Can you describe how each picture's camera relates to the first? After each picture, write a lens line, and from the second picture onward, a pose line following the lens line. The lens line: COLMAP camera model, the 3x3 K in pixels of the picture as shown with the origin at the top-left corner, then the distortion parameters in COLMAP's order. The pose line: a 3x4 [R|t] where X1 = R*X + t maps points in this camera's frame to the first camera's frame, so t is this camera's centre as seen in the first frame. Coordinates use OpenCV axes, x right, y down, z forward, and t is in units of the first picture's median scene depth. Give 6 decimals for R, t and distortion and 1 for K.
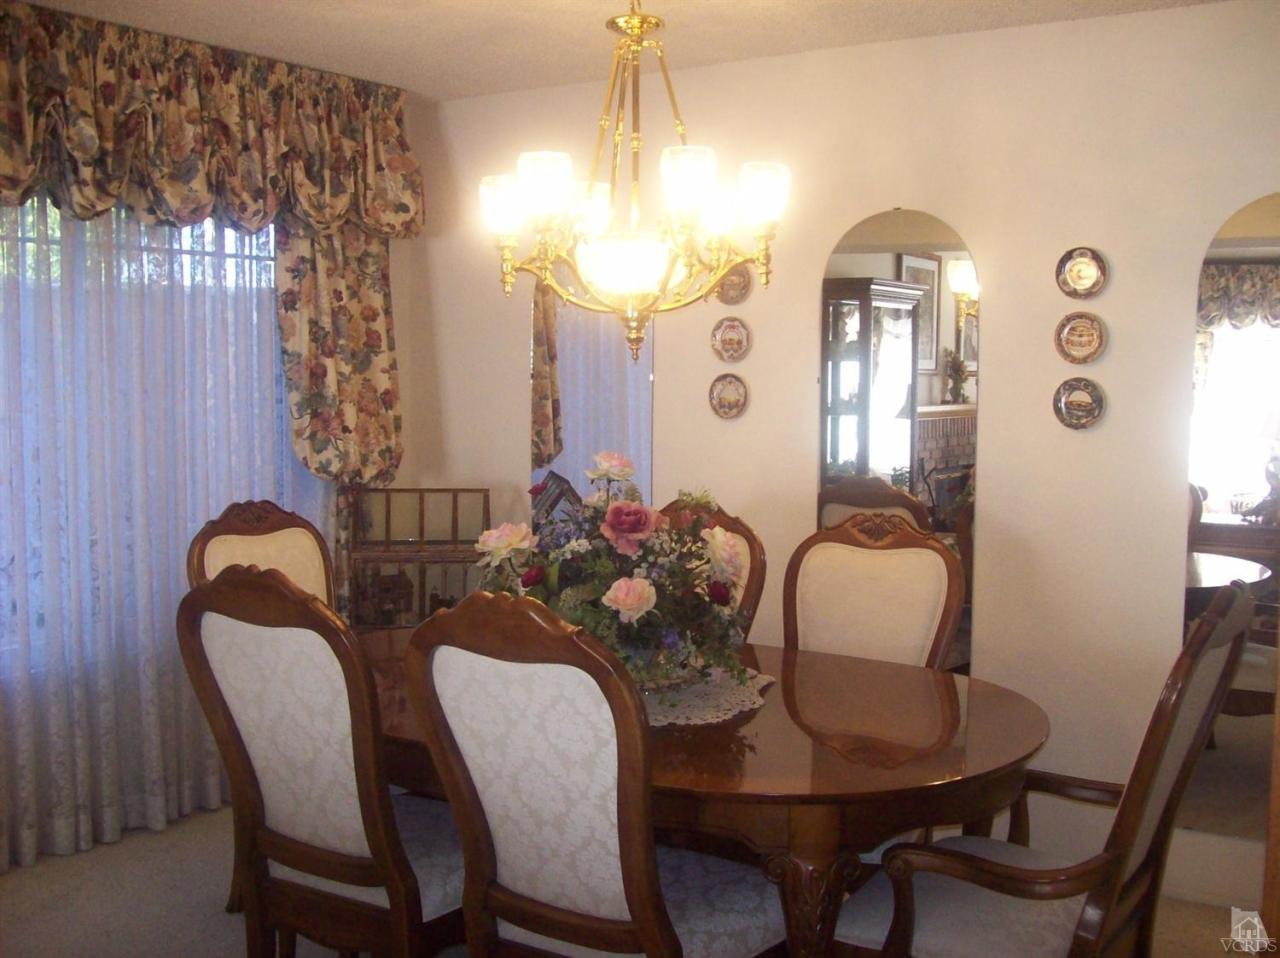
lens RADIAL K [[1338.3, 0, 640.0], [0, 1338.3, 479.0], [0, 0, 1]] dist [-0.197659, 0.204421]
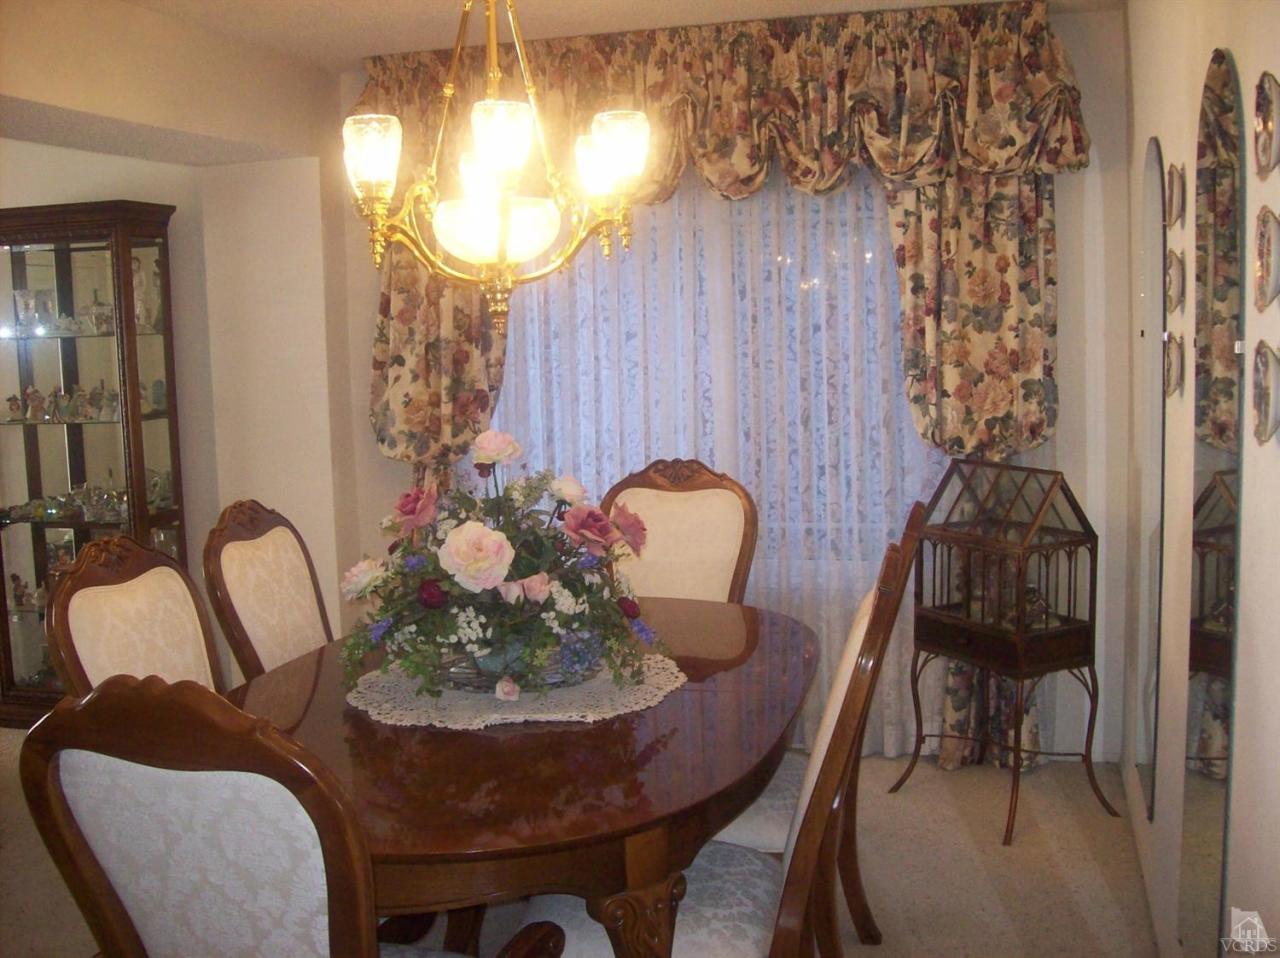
lens RADIAL K [[1338.3, 0, 640.0], [0, 1338.3, 479.0], [0, 0, 1]] dist [-0.197659, 0.204421]
pose [[0.354799, 0.077145, -0.931754, 0.594457], [-0.041770, 0.996903, 0.066633, -0.032398], [0.934009, 0.015278, 0.356923, 0.502787]]
